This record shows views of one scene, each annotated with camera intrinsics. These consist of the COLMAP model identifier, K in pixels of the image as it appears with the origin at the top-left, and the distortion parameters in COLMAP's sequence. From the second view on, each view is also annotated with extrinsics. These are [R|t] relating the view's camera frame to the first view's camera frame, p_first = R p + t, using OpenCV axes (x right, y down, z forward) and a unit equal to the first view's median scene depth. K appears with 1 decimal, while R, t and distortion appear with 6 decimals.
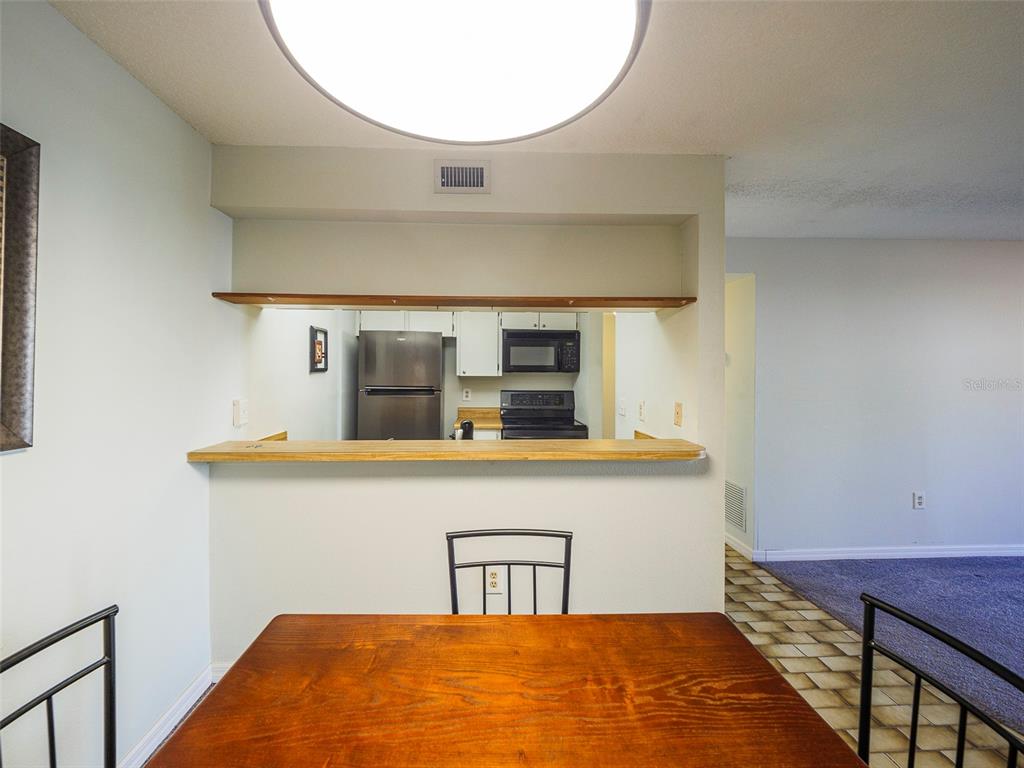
lens RADIAL K [[444.7, 0, 483.2], [0, 444.7, 370.4], [0, 0, 1]] dist [-0.012913, -0.000319]
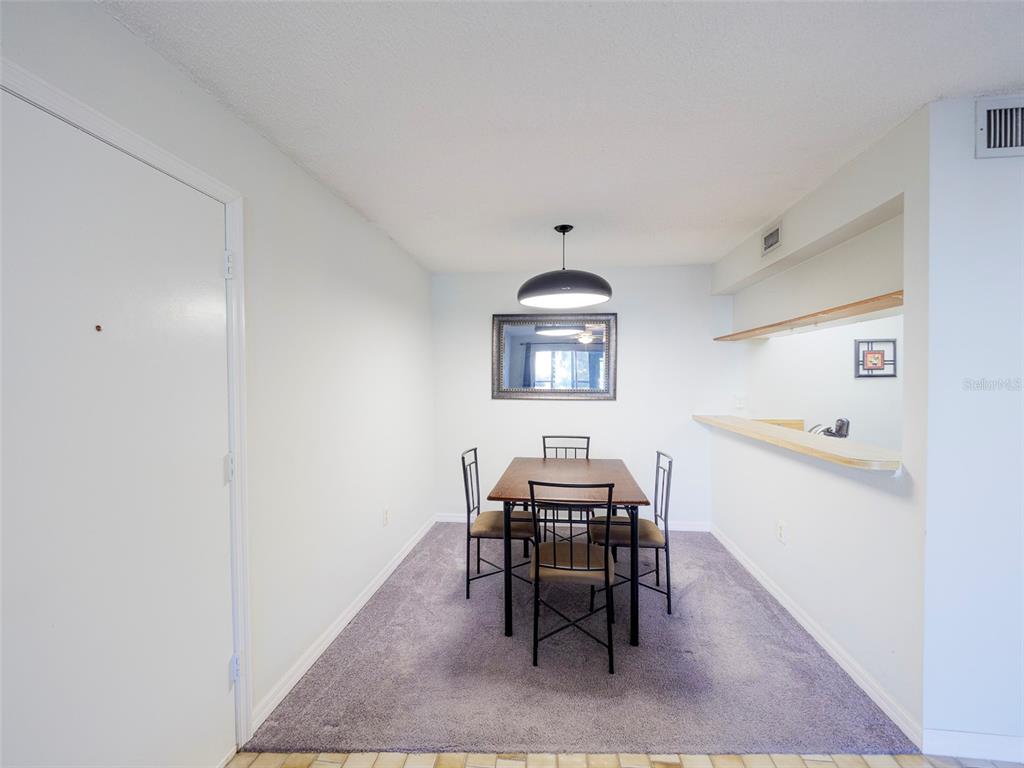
lens RADIAL K [[445.2, 0, 506.5], [0, 445.2, 379.2], [0, 0, 1]] dist [-0.004087, -0.000265]
pose [[-0.148322, -0.001386, -0.988938, 0.684170], [0.009305, 0.999953, -0.002797, 0.001292], [0.988895, -0.009617, -0.148303, 0.175018]]
